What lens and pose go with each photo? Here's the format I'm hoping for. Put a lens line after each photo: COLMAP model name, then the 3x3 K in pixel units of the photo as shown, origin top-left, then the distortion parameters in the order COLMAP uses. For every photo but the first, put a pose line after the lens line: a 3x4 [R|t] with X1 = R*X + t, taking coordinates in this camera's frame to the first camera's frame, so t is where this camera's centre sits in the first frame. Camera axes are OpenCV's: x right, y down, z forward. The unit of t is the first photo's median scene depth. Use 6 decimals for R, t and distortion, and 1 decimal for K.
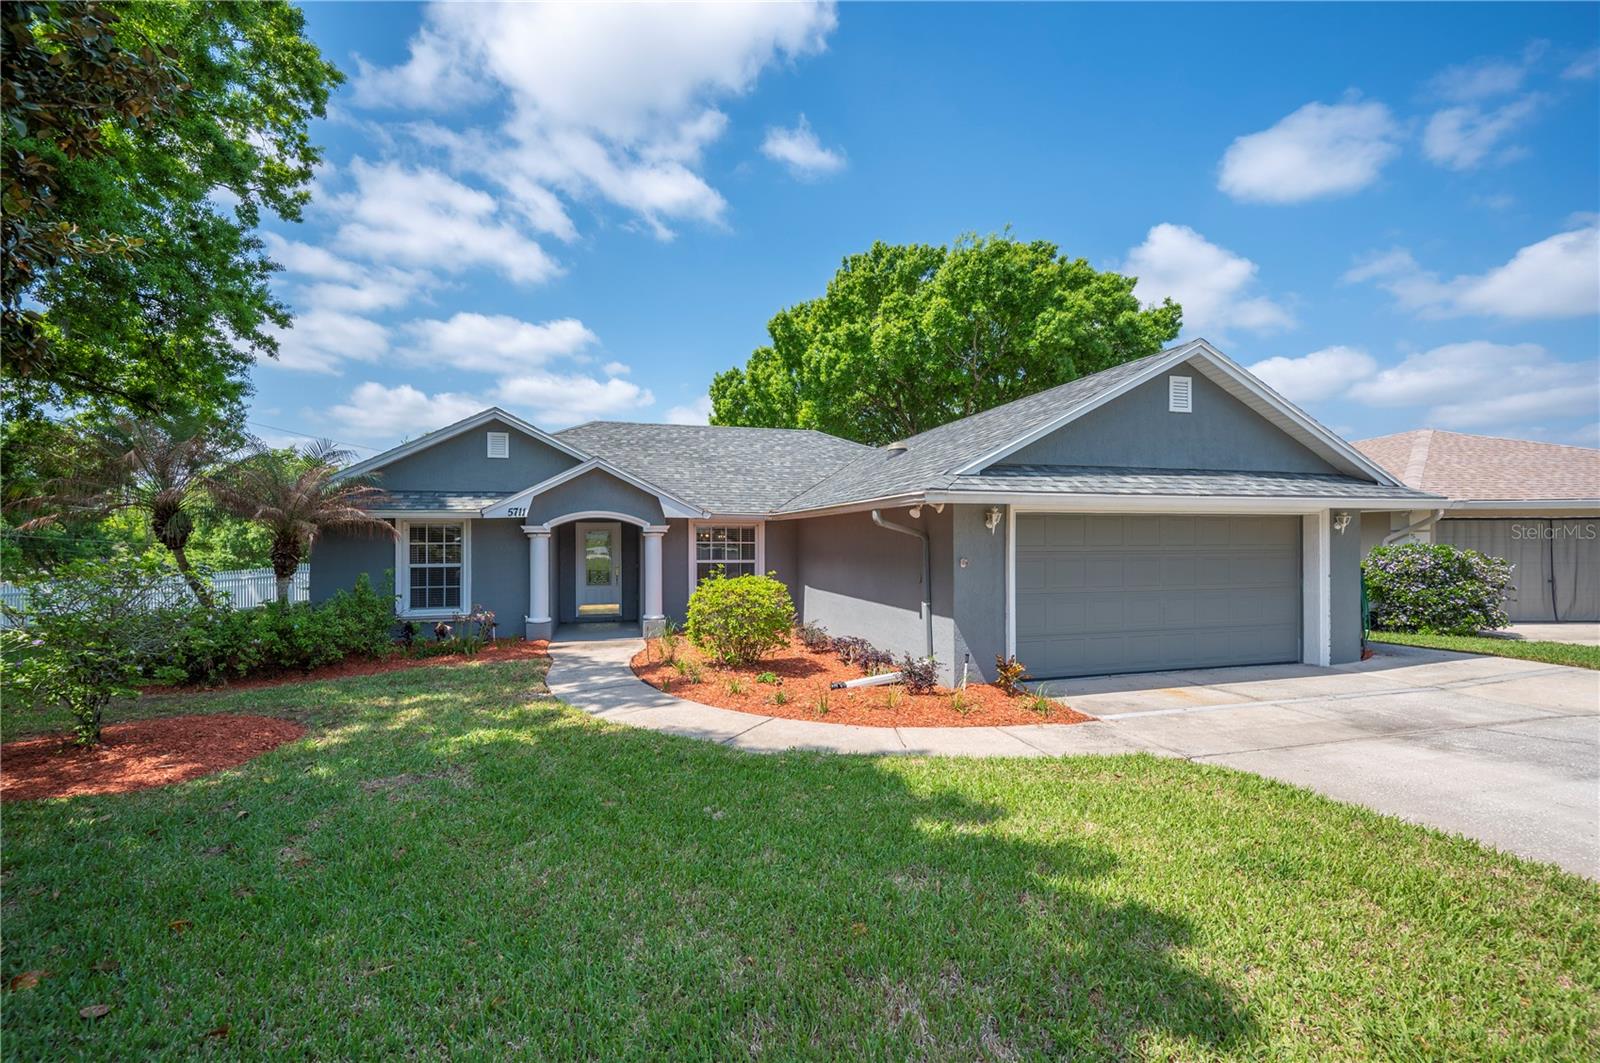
lens RADIAL K [[665.0, 0, 785.0], [0, 665.0, 534.0], [0, 0, 1]] dist [-0.003199, 0.000149]
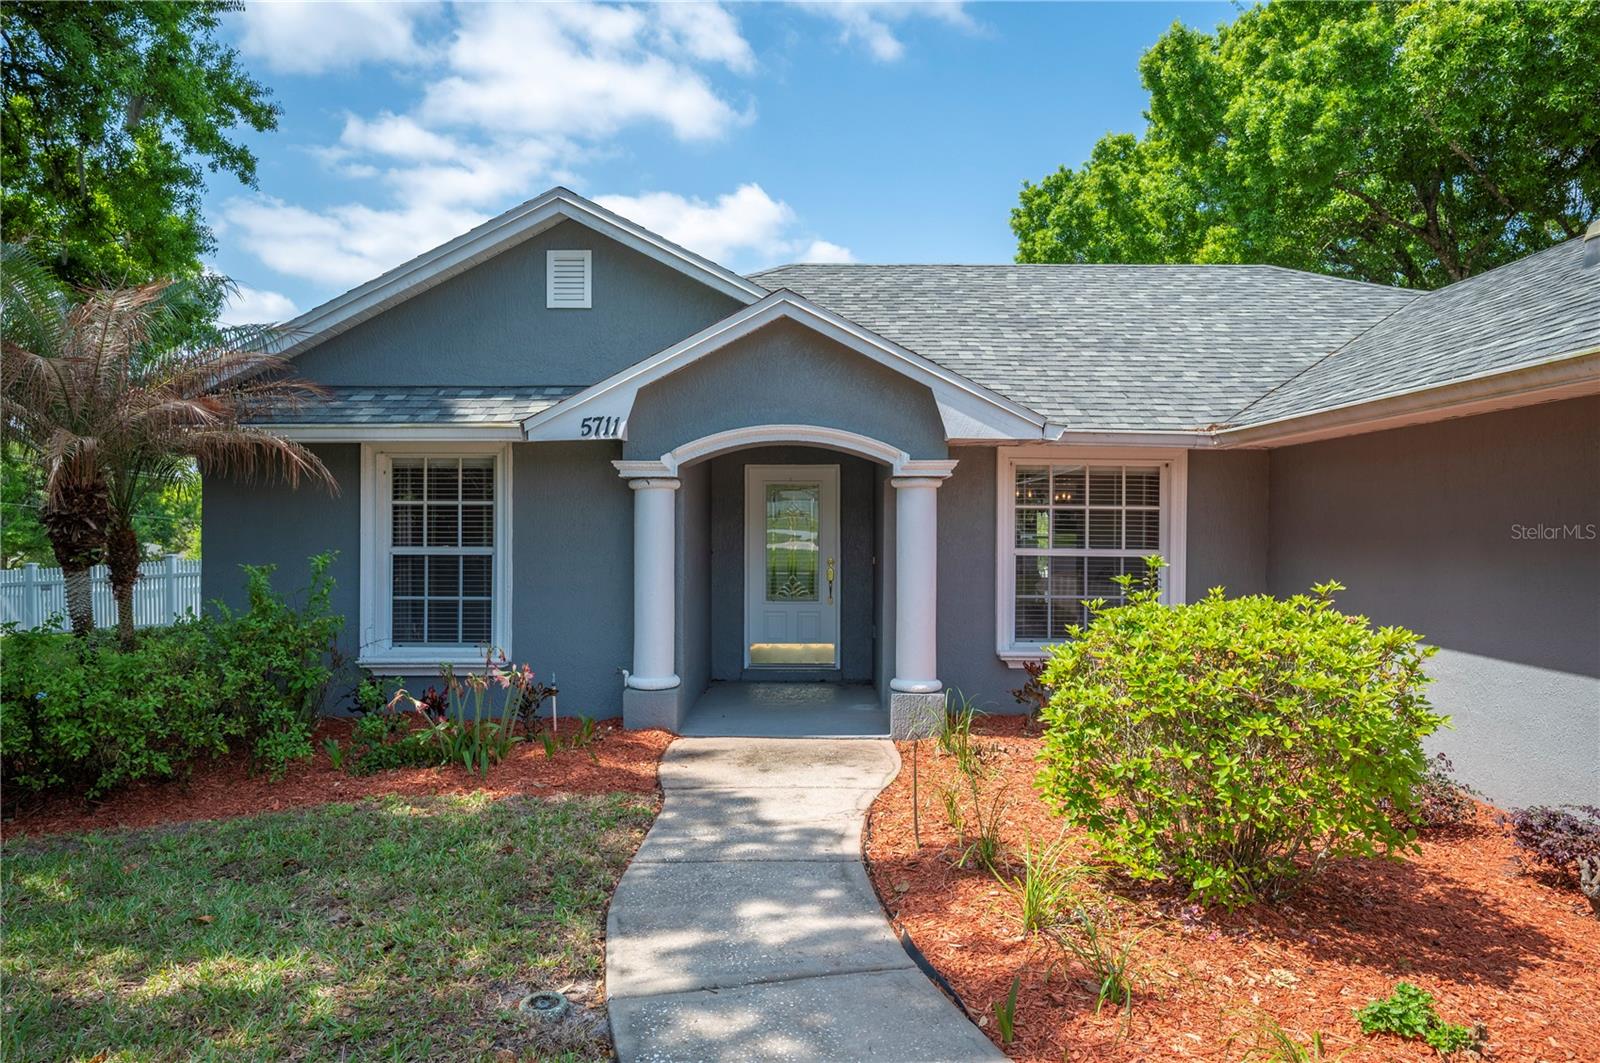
lens RADIAL K [[1011.4, 0, 798.9], [0, 1011.4, 528.2], [0, 0, 1]] dist [0.032843, 0.000583]
pose [[0.960417, 0.008848, -0.278426, -0.084428], [-0.005716, 0.999911, 0.012058, 0.019068], [0.278508, -0.009989, 0.960382, 0.343473]]
